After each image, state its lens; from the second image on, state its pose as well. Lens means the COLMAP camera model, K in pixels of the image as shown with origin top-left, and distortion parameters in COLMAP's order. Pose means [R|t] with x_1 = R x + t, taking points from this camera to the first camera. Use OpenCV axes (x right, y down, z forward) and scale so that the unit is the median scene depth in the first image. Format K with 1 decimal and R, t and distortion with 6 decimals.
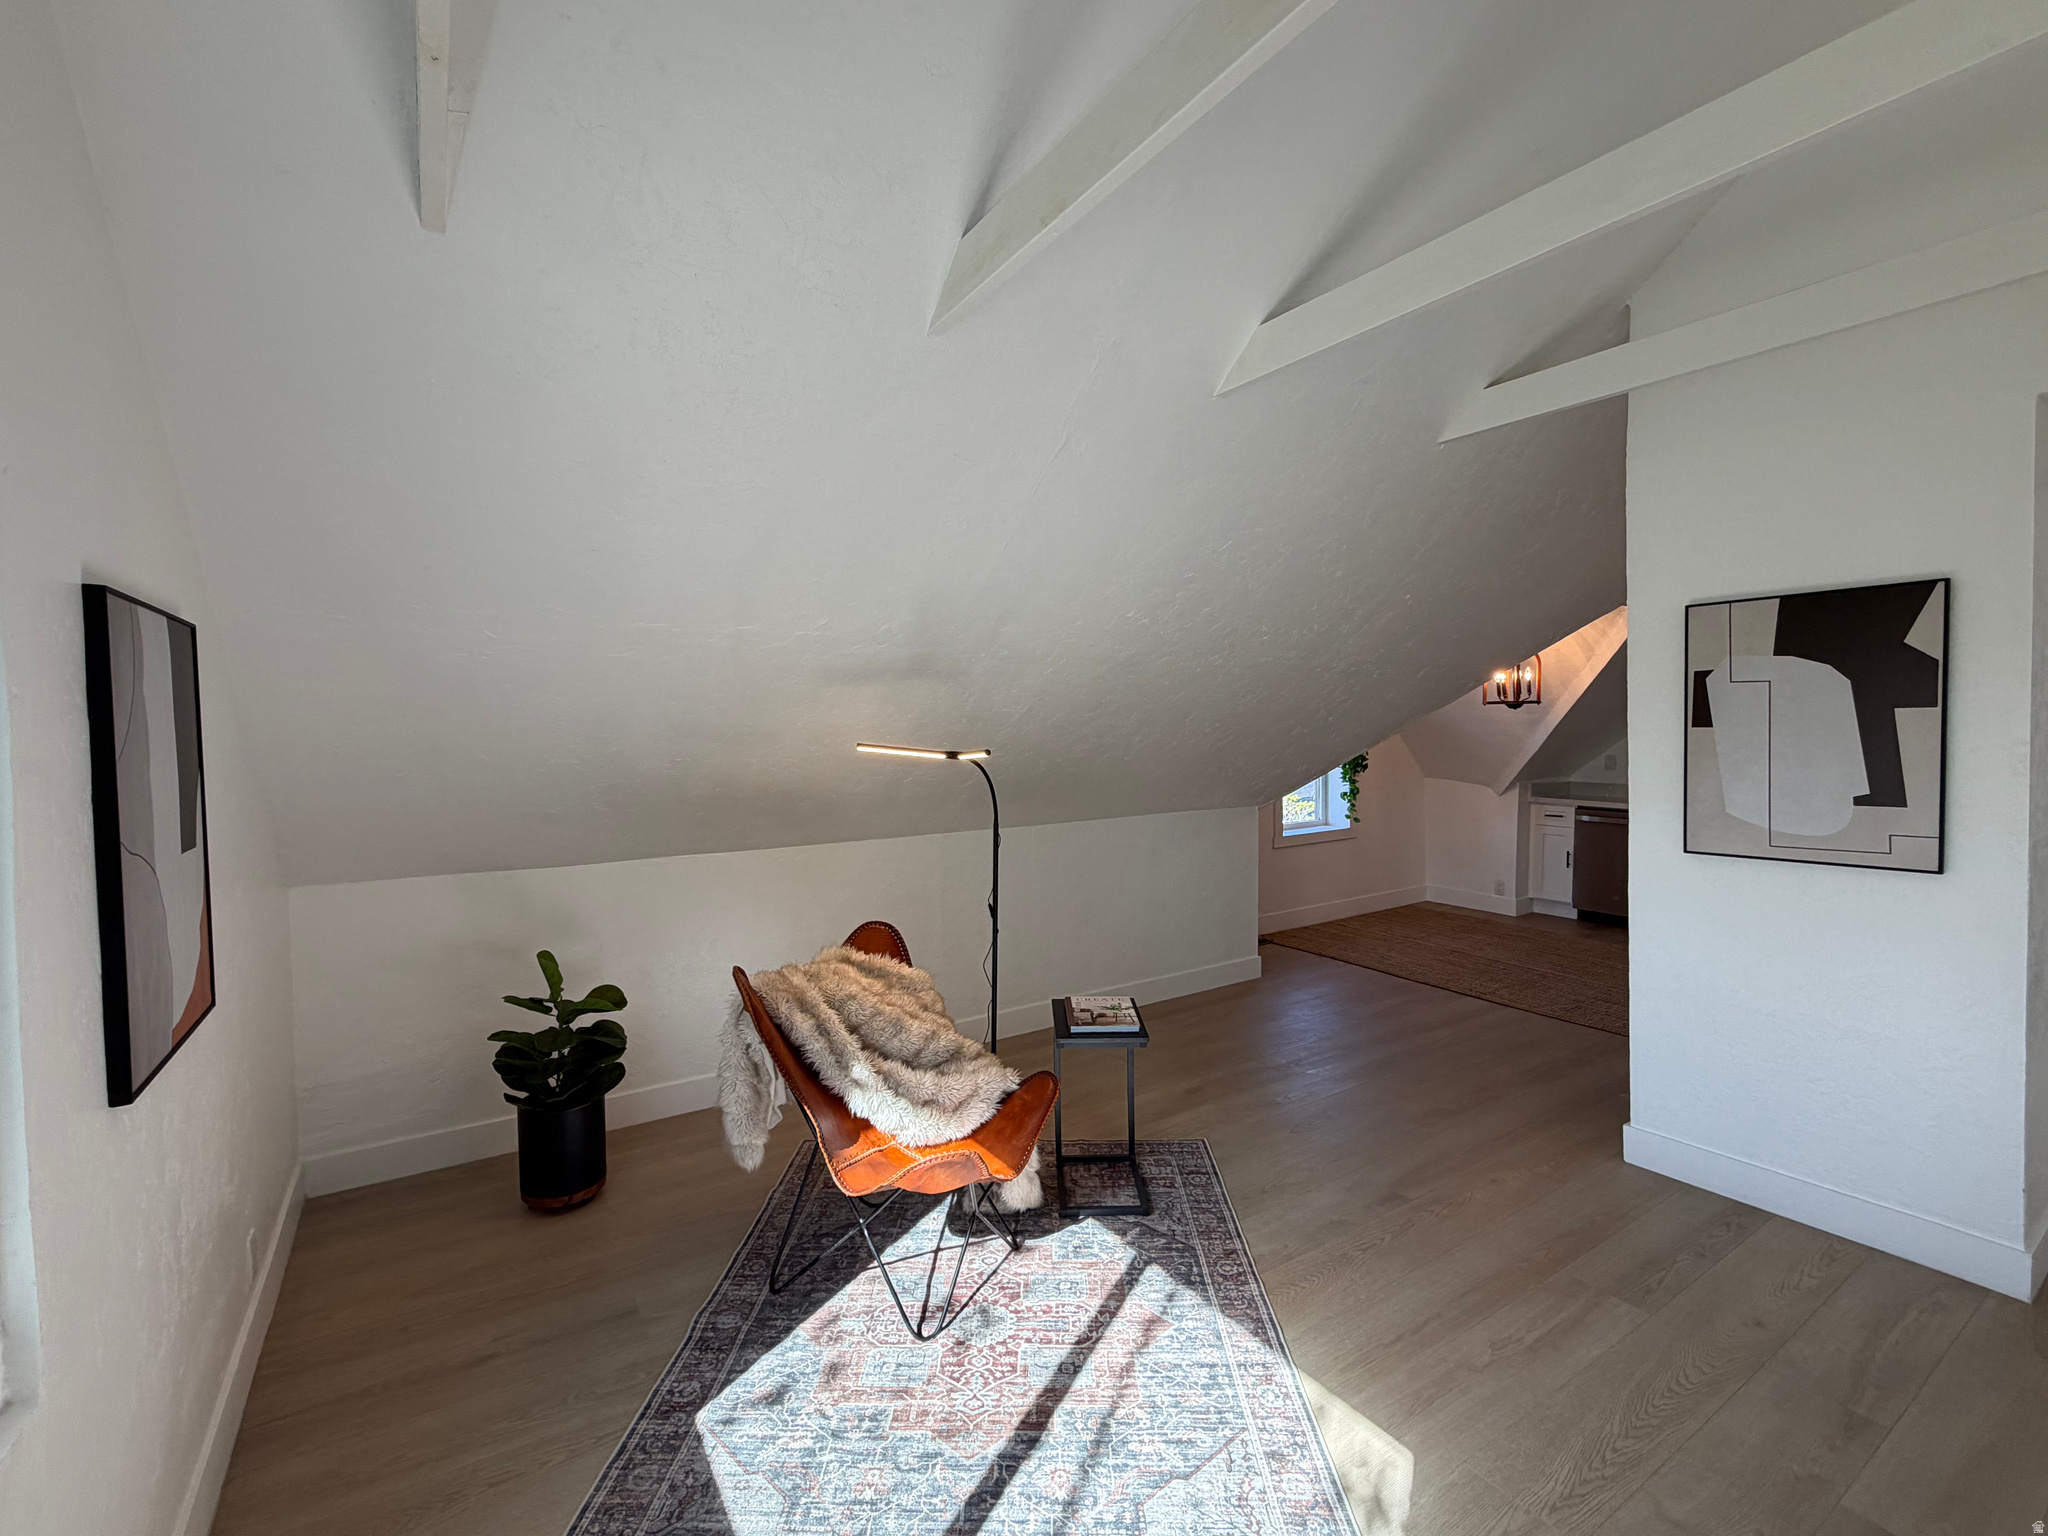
lens RADIAL K [[908.9, 0, 1021.4], [0, 908.9, 768.0], [0, 0, 1]] dist [0.000826, 0.000205]
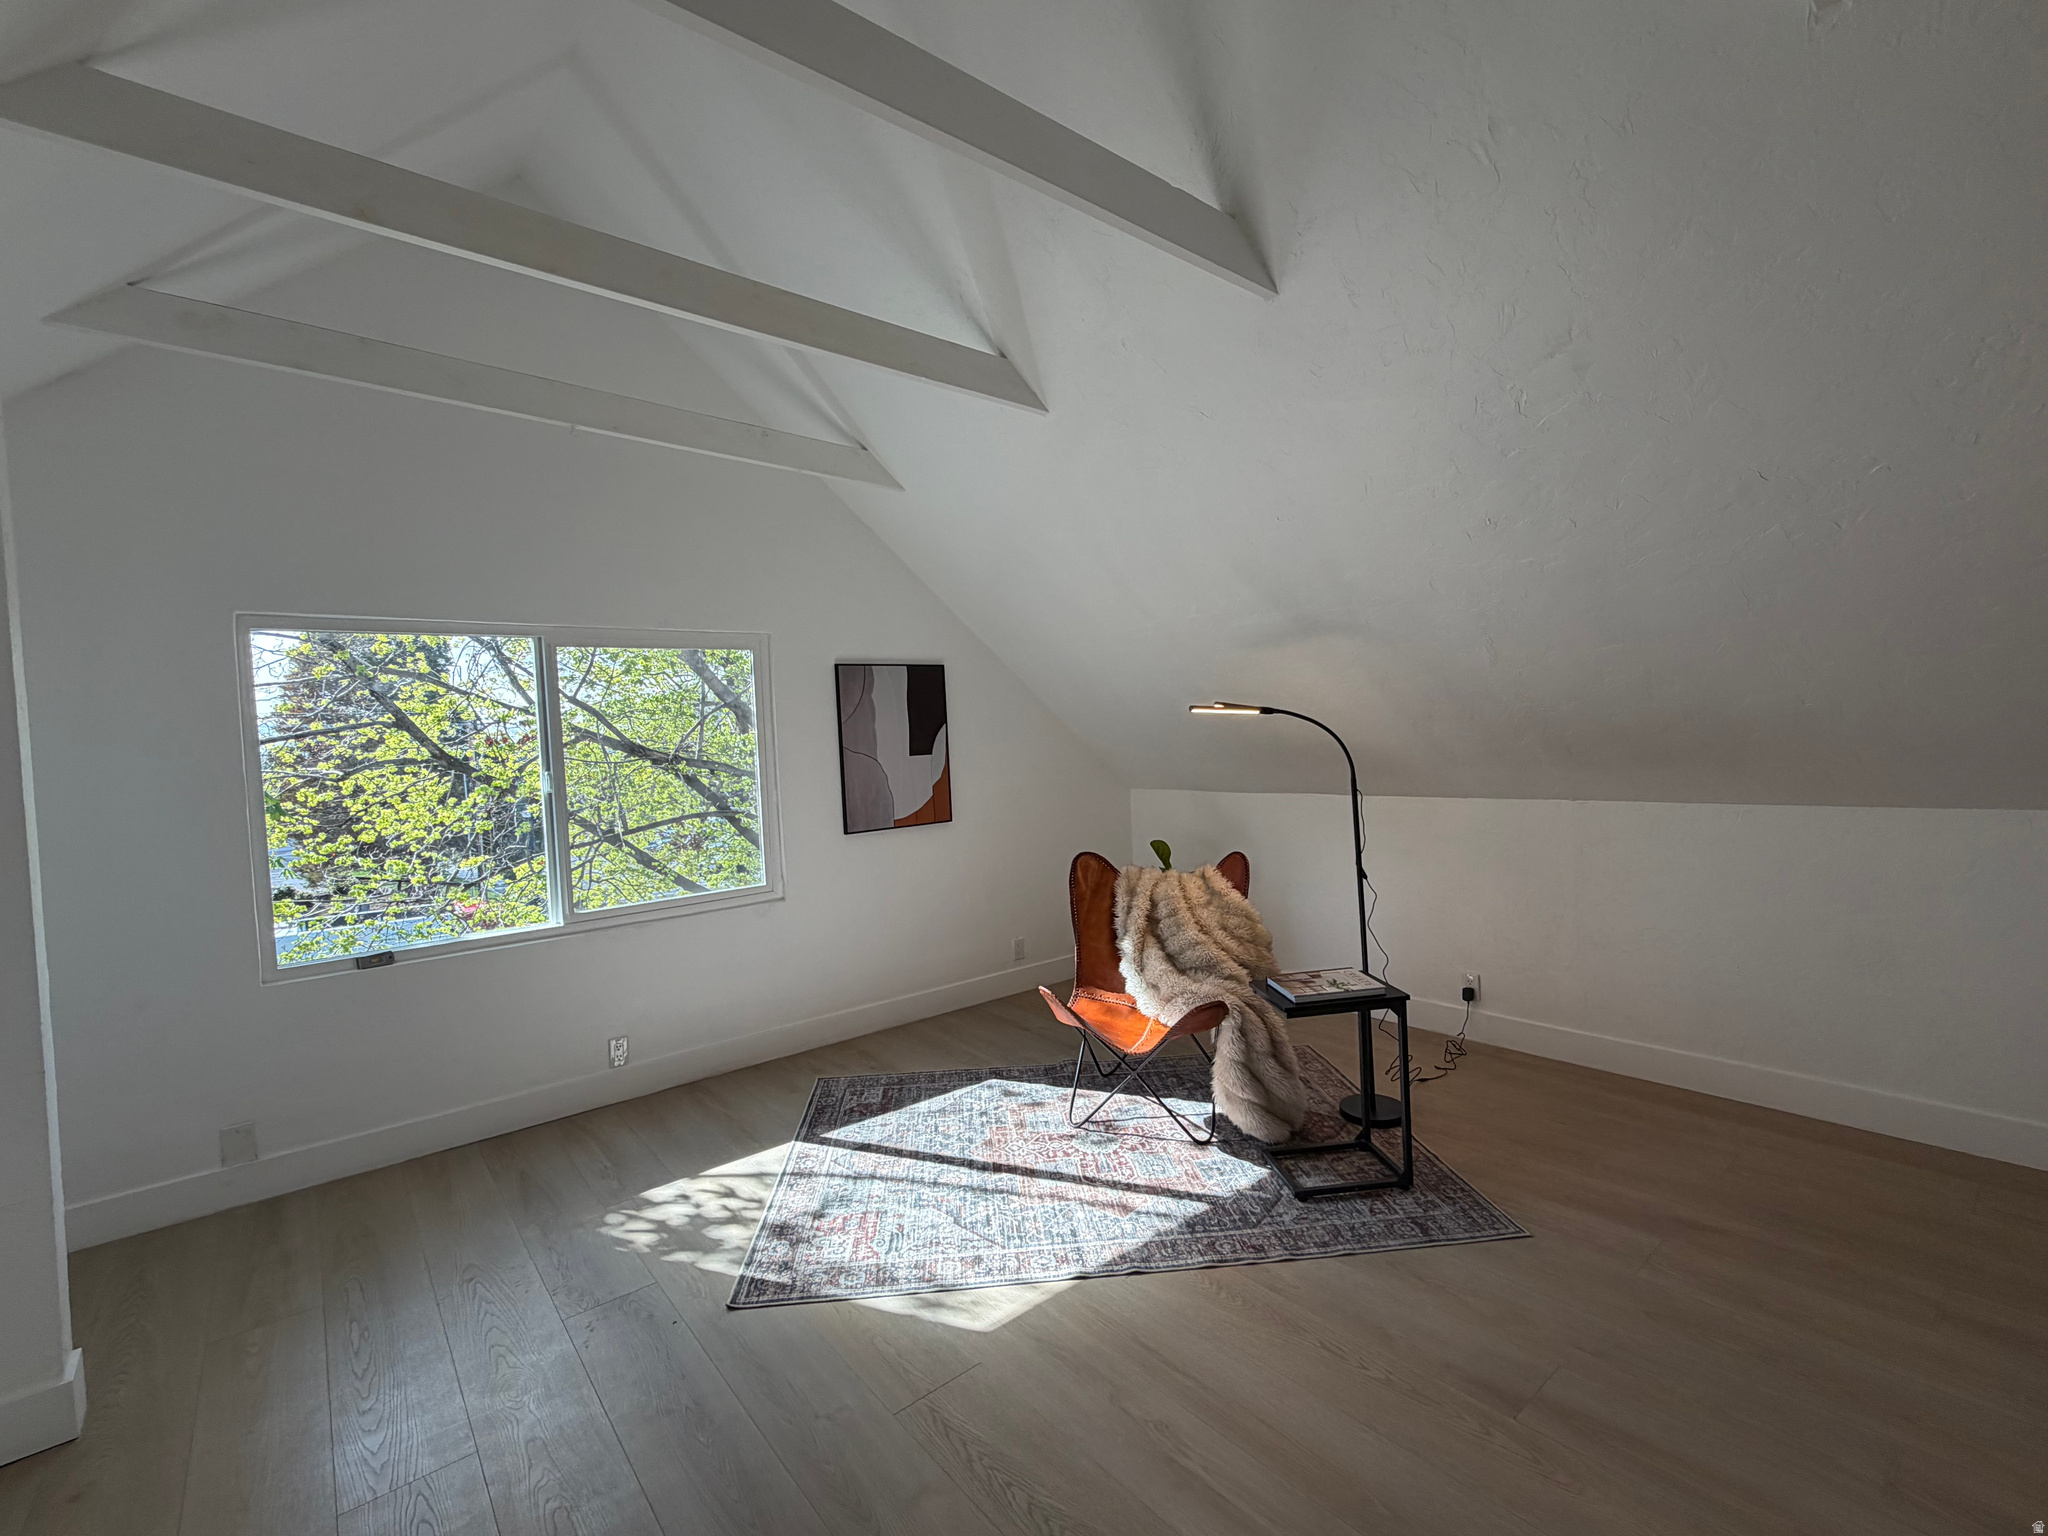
lens RADIAL K [[908.9, 0, 1025.5], [0, 908.9, 766.4], [0, 0, 1]] dist [0.000826, 0.000205]
pose [[0.103246, 0.043464, -0.993706, 1.123246], [0.004155, 0.999017, 0.044128, 0.004411], [0.994647, -0.008685, 0.102964, 0.691473]]
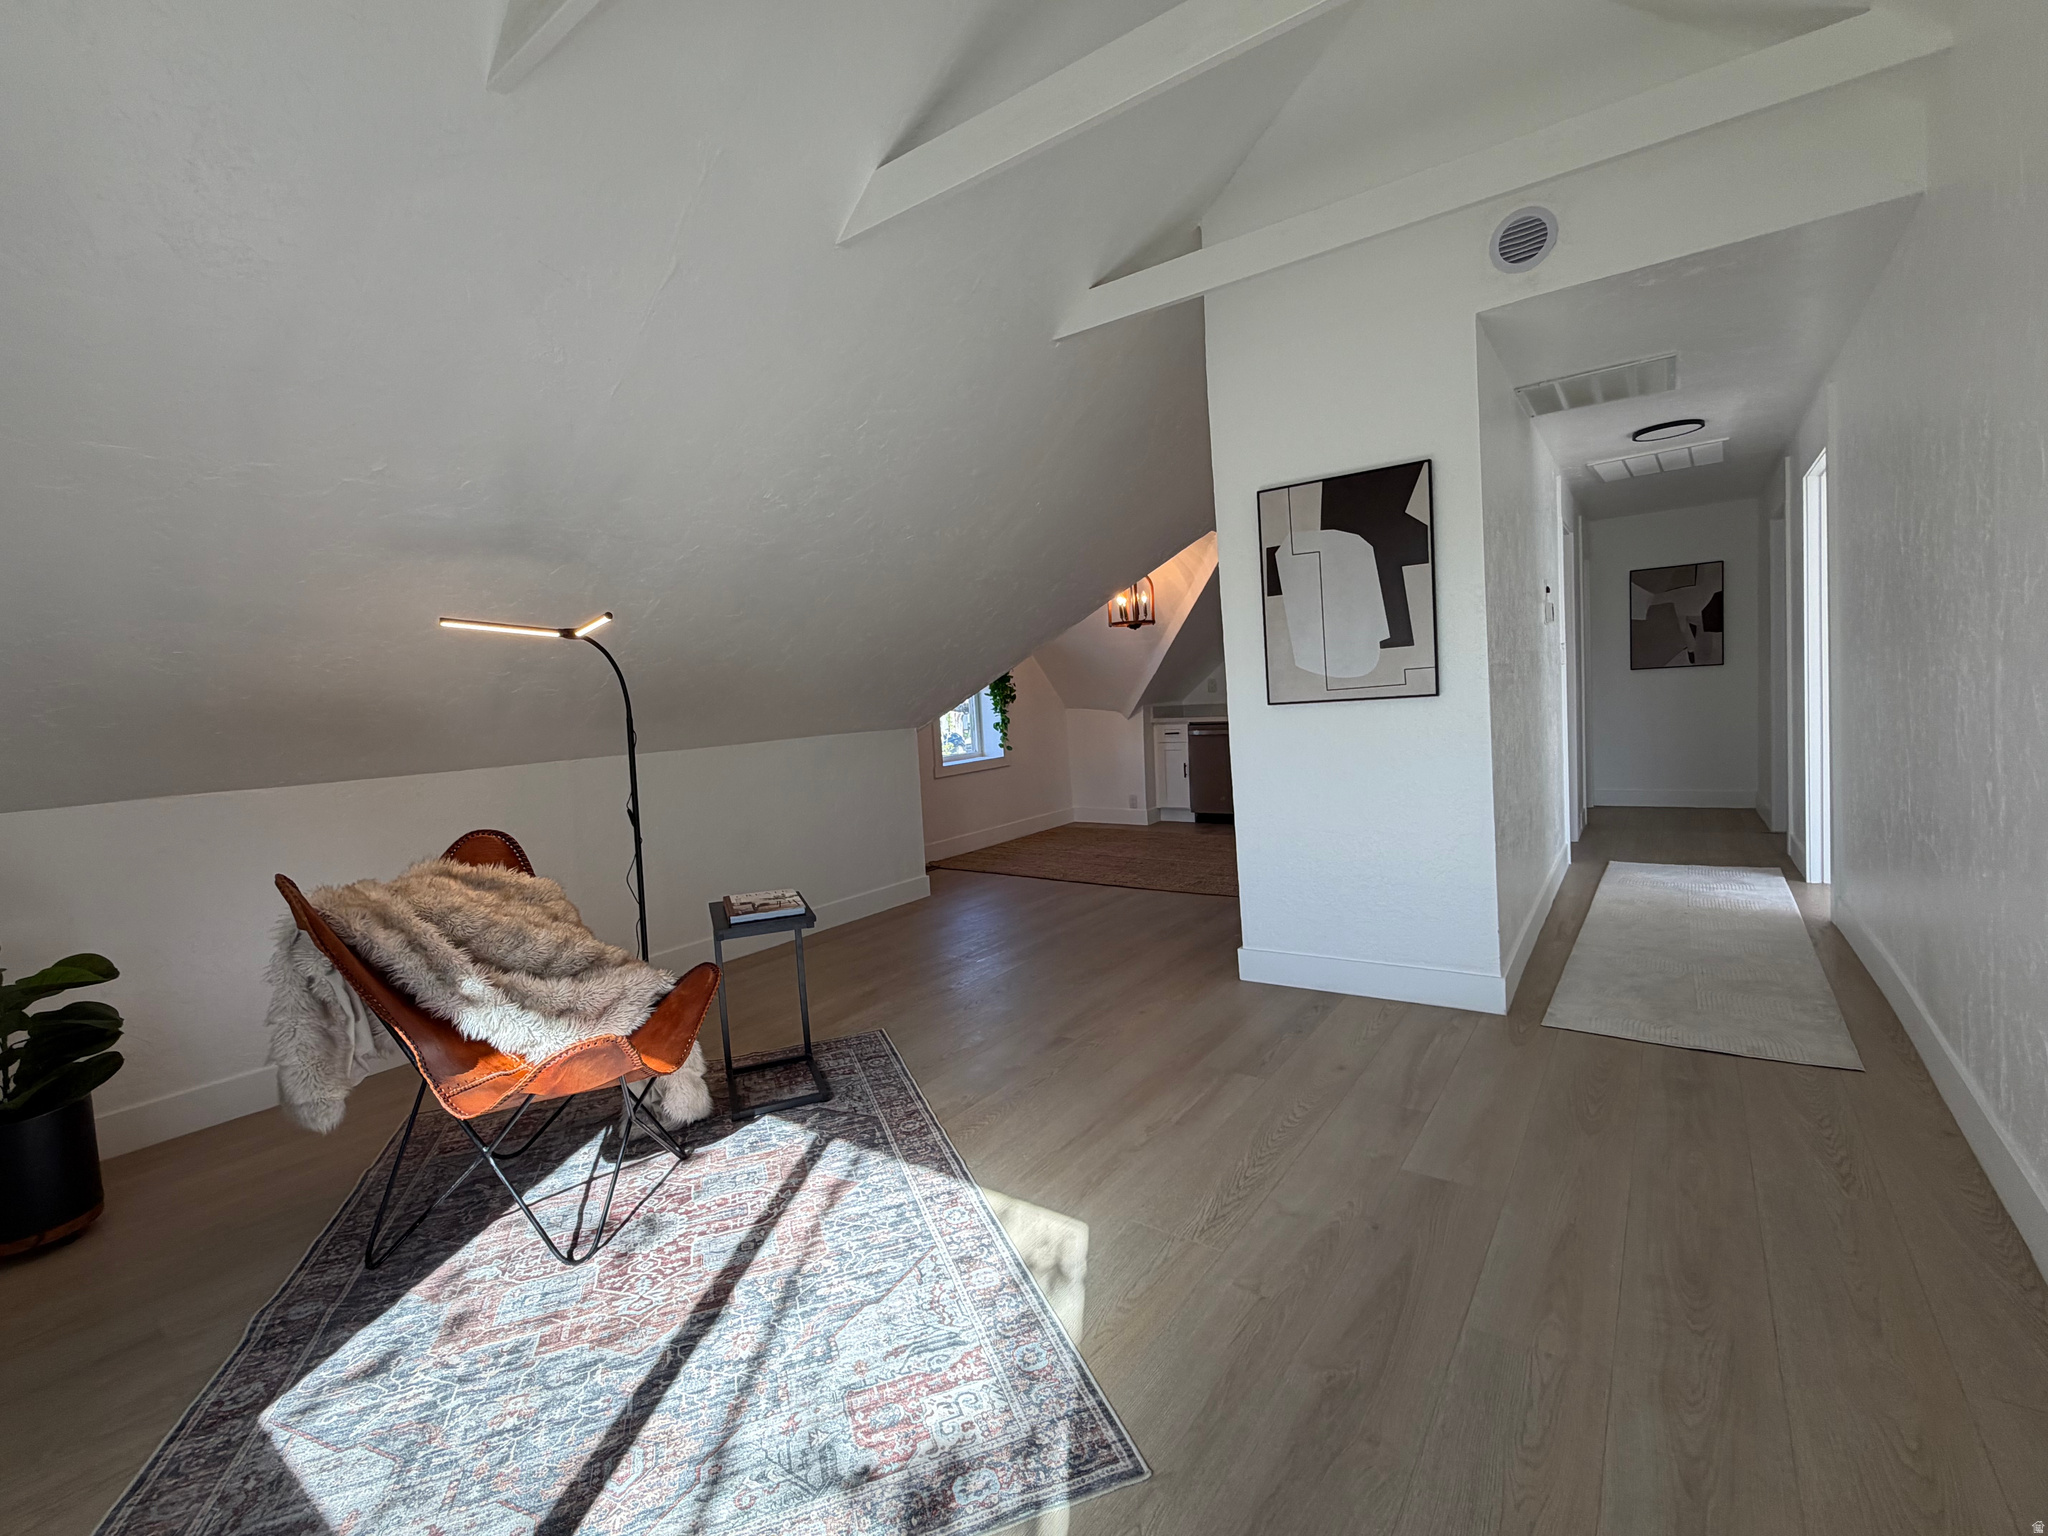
lens RADIAL K [[908.9, 0, 1022.5], [0, 908.9, 765.8], [0, 0, 1]] dist [0.000826, 0.000205]
pose [[0.931355, -0.069890, 0.357341, 0.012139], [0.064386, 0.997552, 0.027293, 0.134934], [-0.358374, -0.002412, 0.933575, 0.023549]]
